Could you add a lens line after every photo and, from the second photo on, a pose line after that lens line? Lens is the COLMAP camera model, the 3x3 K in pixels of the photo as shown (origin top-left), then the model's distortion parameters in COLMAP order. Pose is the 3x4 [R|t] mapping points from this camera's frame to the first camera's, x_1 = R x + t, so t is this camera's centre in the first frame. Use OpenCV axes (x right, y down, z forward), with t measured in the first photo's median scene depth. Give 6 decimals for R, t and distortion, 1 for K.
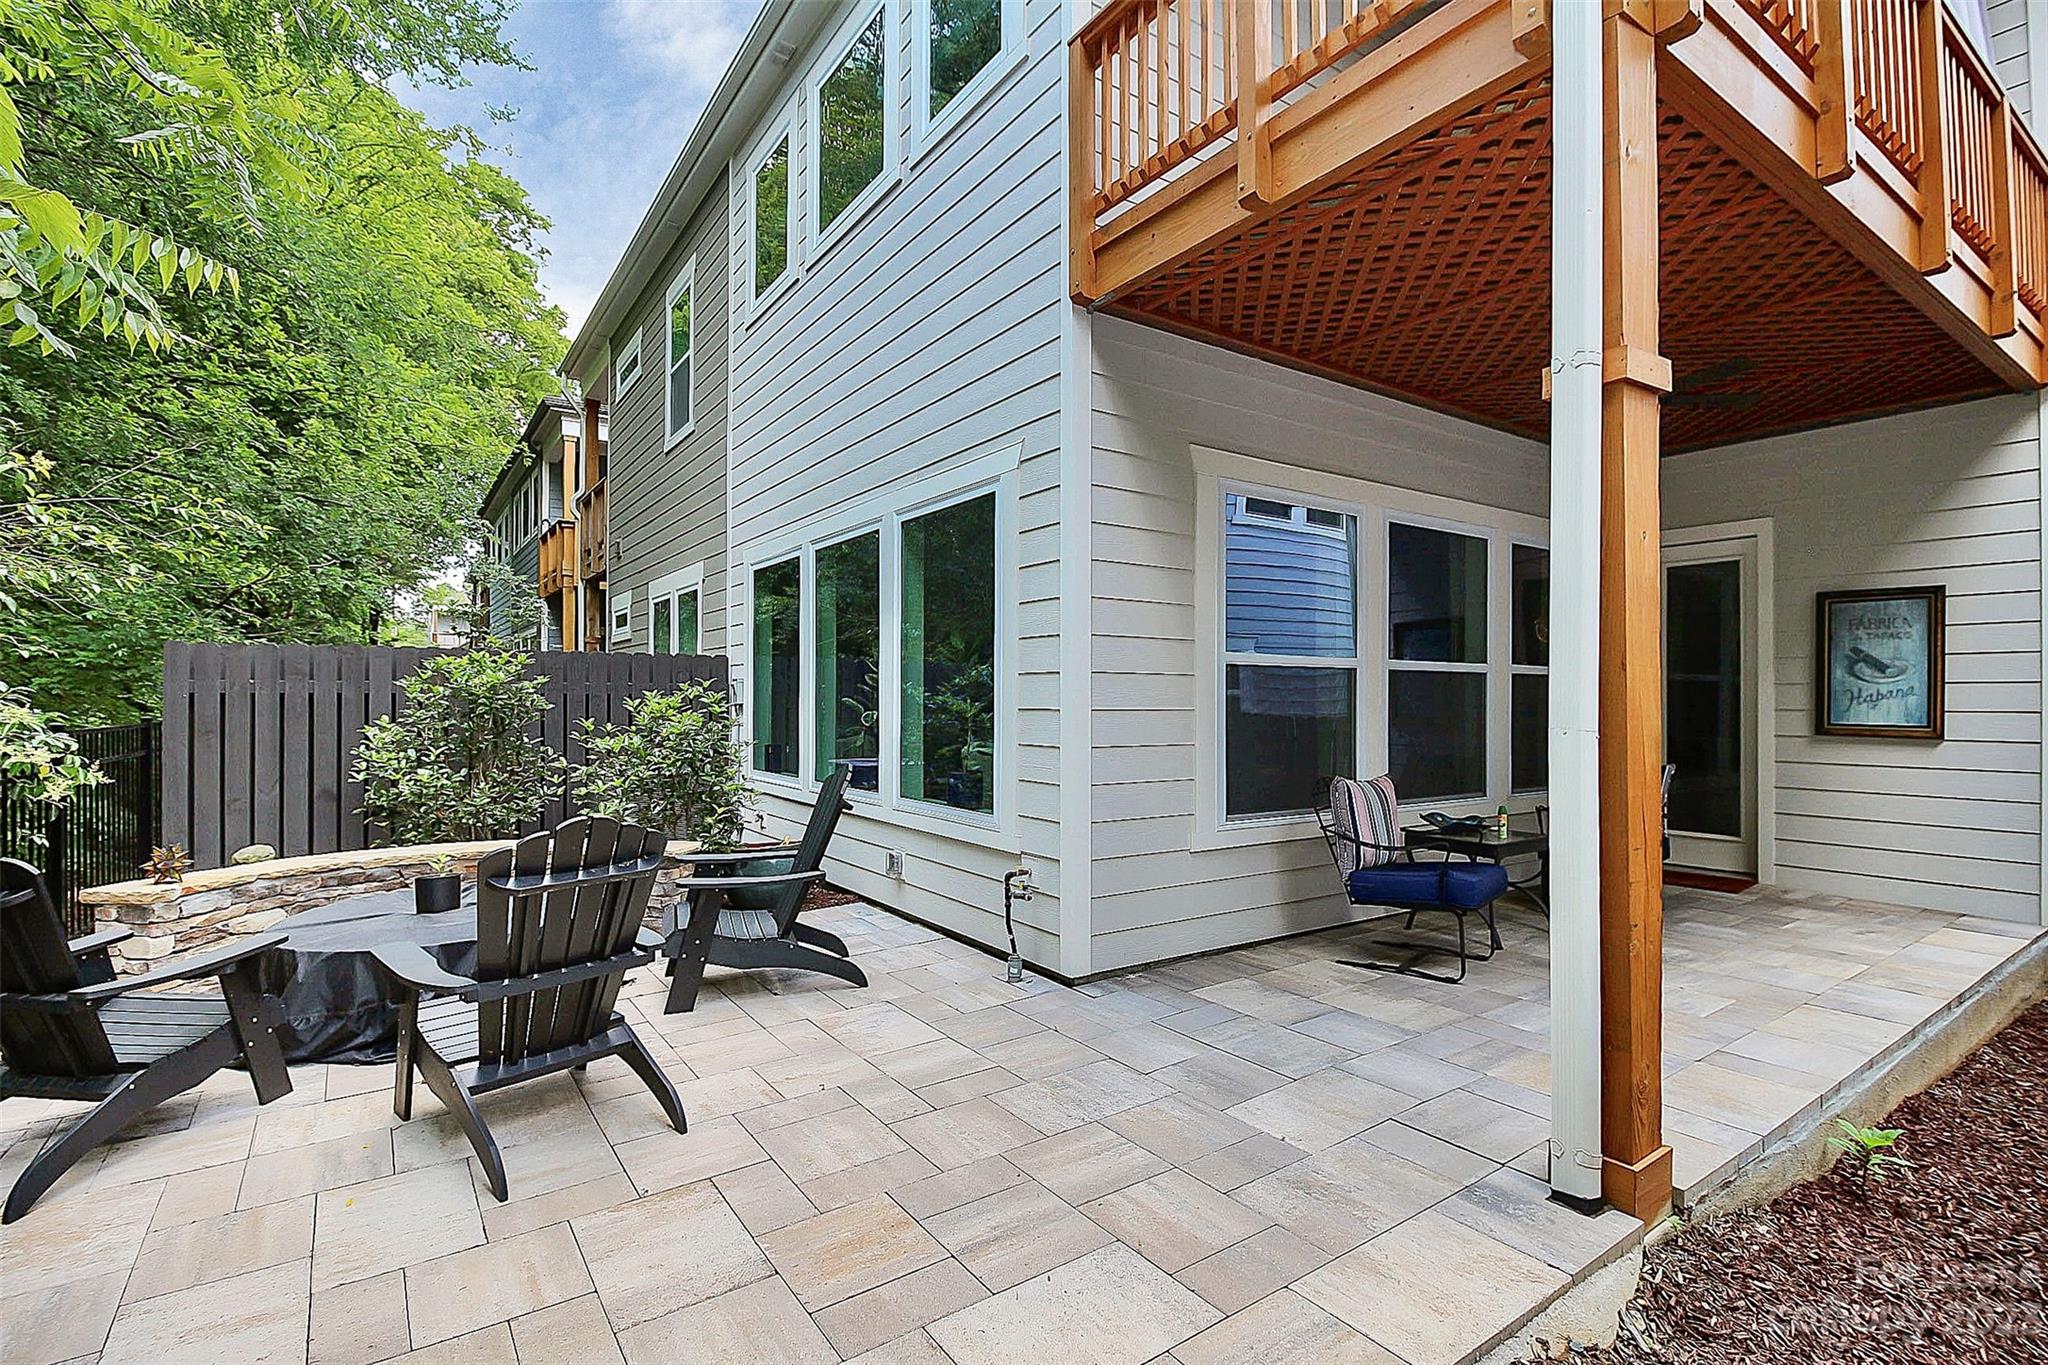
lens RADIAL K [[968.2, 0, 1024.8], [0, 968.2, 673.7], [0, 0, 1]] dist [0.000600, -0.011922]
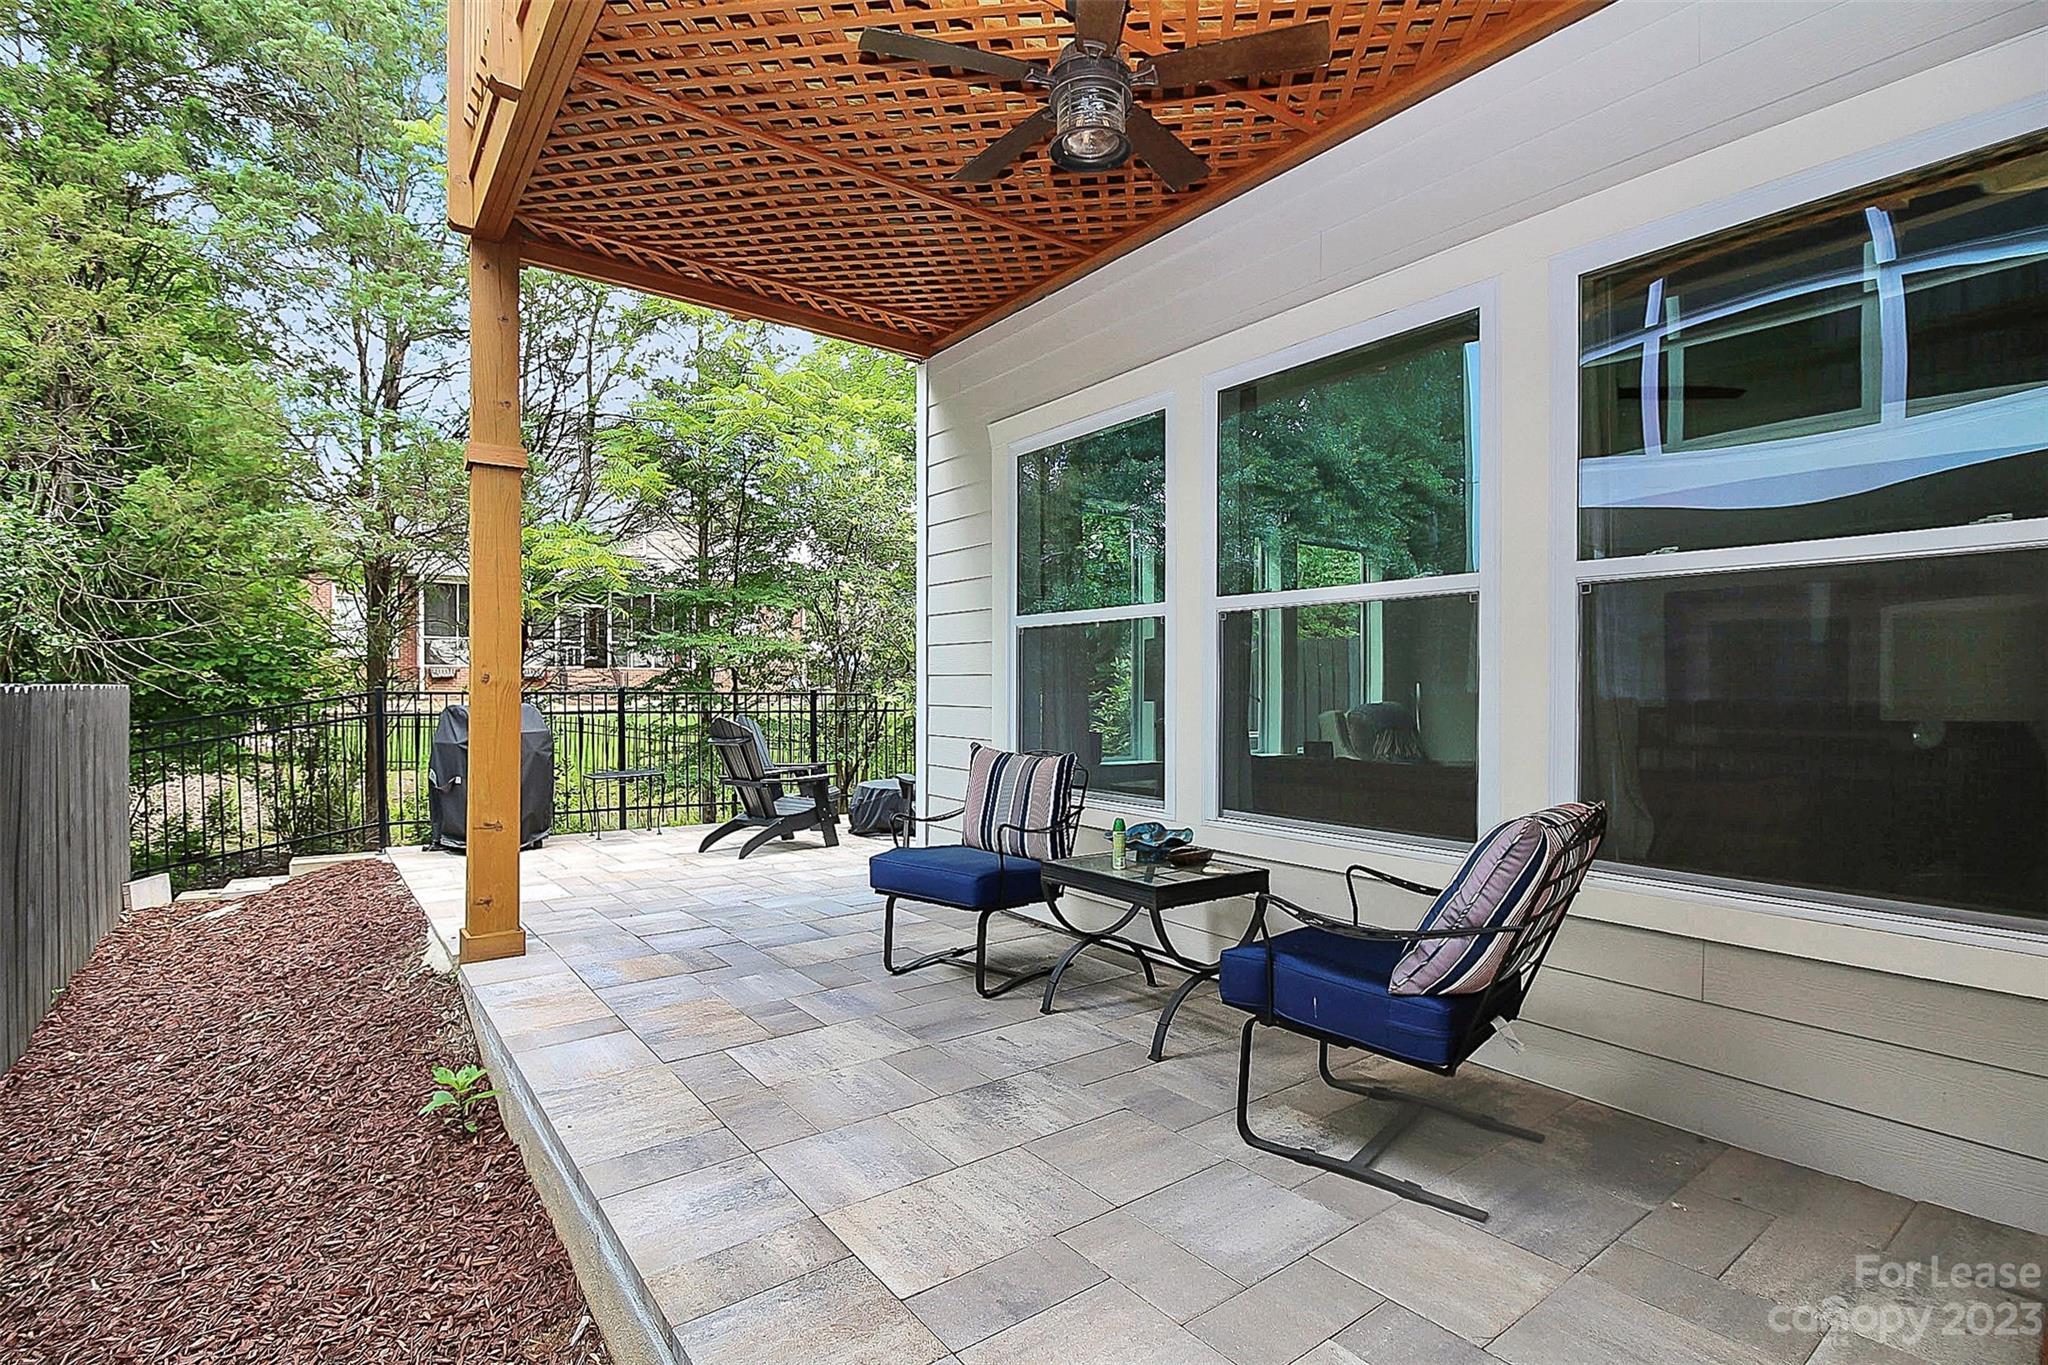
lens RADIAL K [[952.8, 0, 1034.3], [0, 952.8, 685.2], [0, 0, 1]] dist [0.001472, 0.000089]
pose [[0.054012, -0.001177, -0.998540, 1.655787], [0.021018, 0.999779, -0.000041, 0.062958], [0.998319, -0.020985, 0.054025, 1.338976]]
